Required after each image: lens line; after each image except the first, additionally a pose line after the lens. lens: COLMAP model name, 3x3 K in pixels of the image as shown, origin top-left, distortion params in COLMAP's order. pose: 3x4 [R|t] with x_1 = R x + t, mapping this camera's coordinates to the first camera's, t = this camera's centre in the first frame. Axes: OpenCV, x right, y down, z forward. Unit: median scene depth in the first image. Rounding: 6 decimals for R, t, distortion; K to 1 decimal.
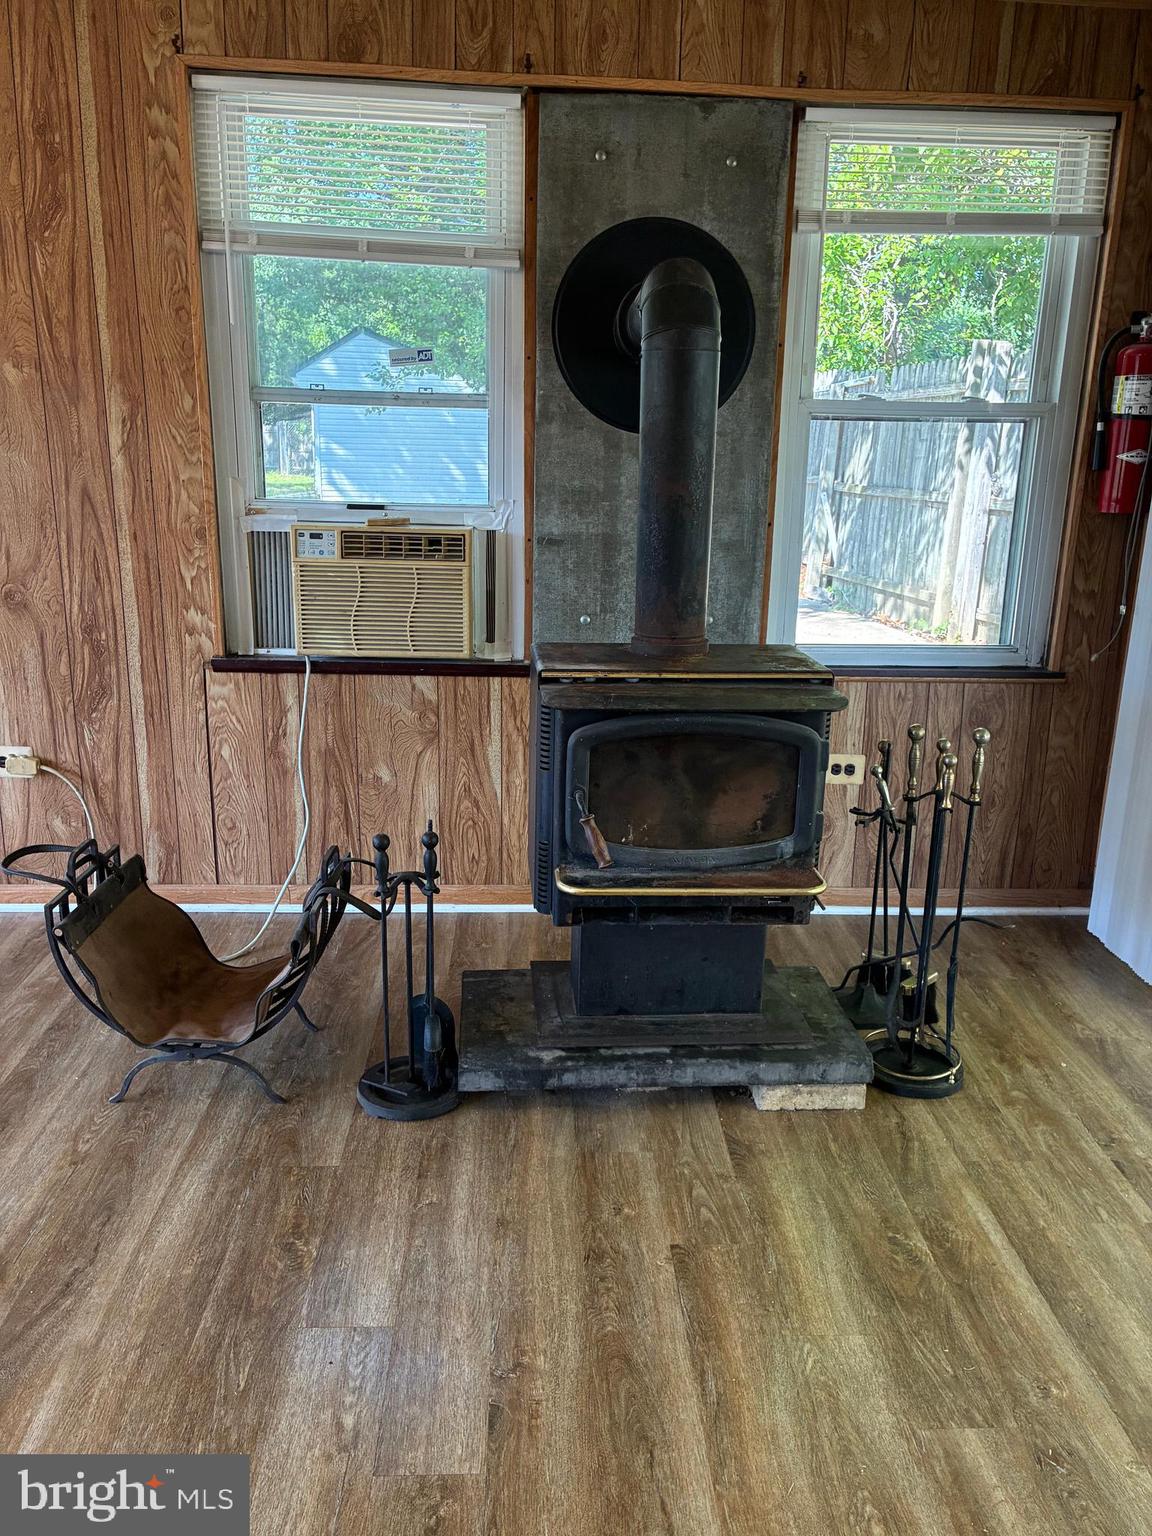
lens RADIAL K [[1179.0, 0, 623.6], [0, 1179.0, 786.9], [0, 0, 1]] dist [0.029306, -0.046945]
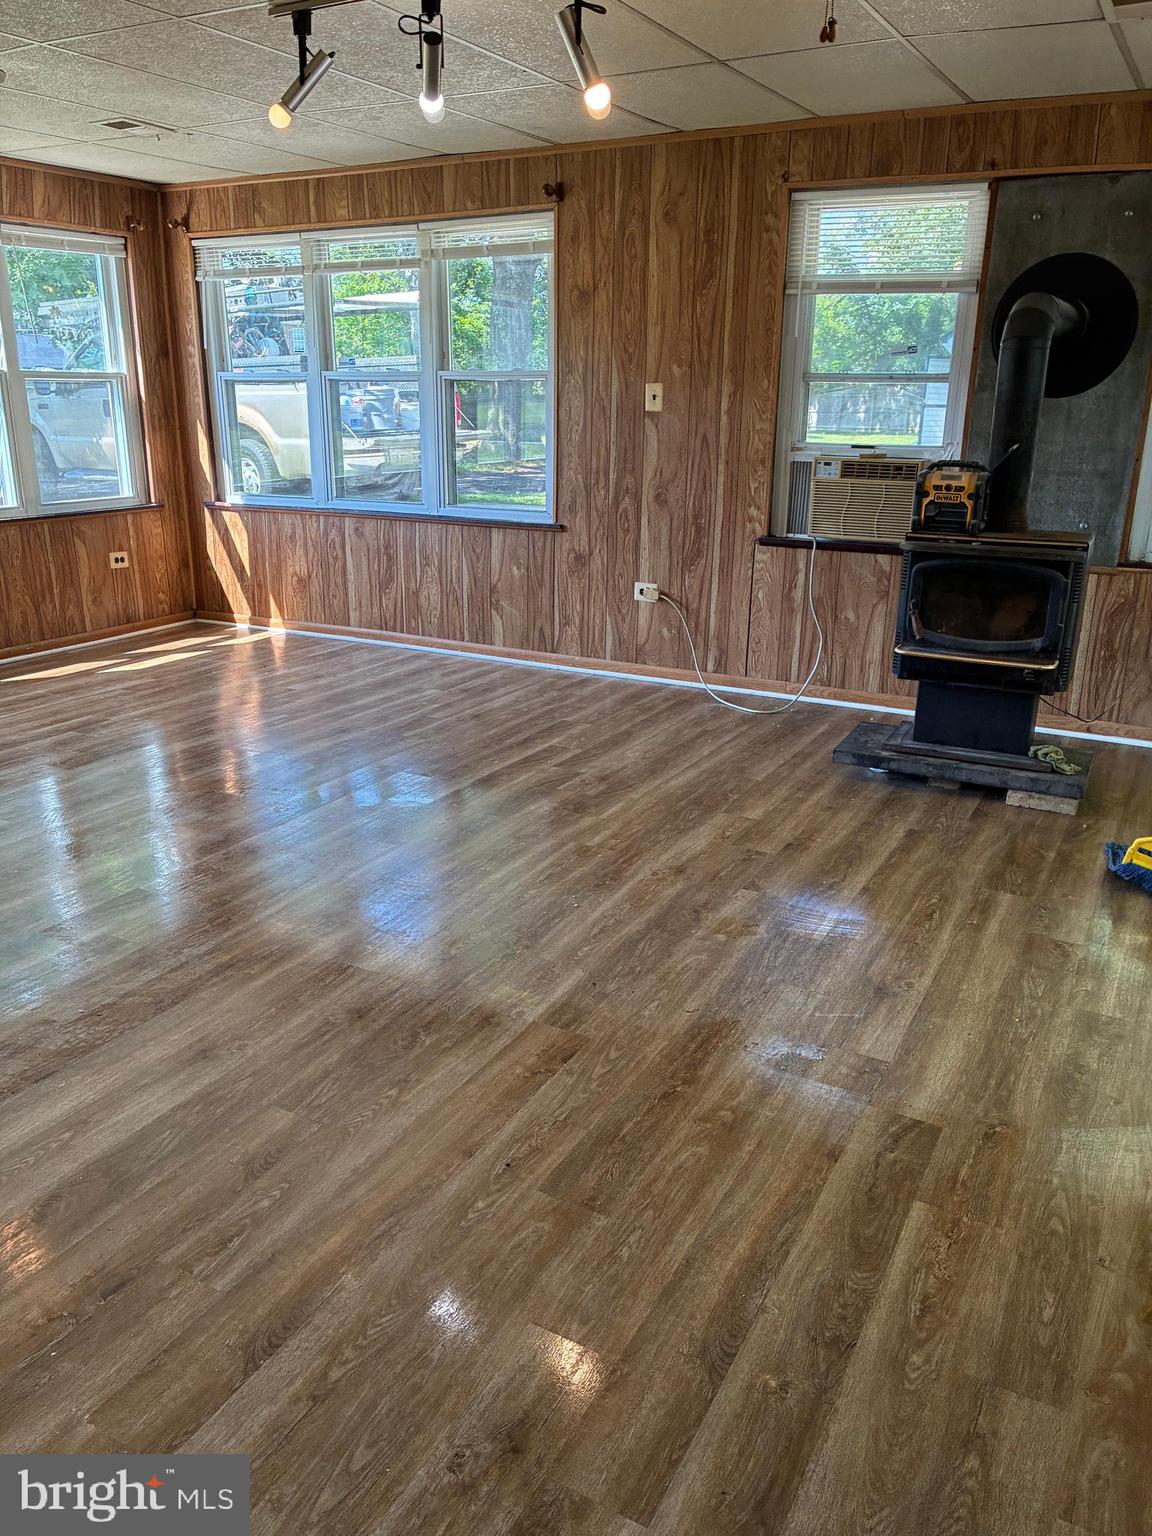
lens RADIAL K [[1179.0, 0, 576.9], [0, 1179.0, 767.9], [0, 0, 1]] dist [0.029306, -0.046945]
pose [[0.847890, 0.144285, -0.510161, 0.343916], [-0.136110, 0.989245, 0.053565, 0.165719], [0.512403, 0.024020, 0.858409, -0.579283]]
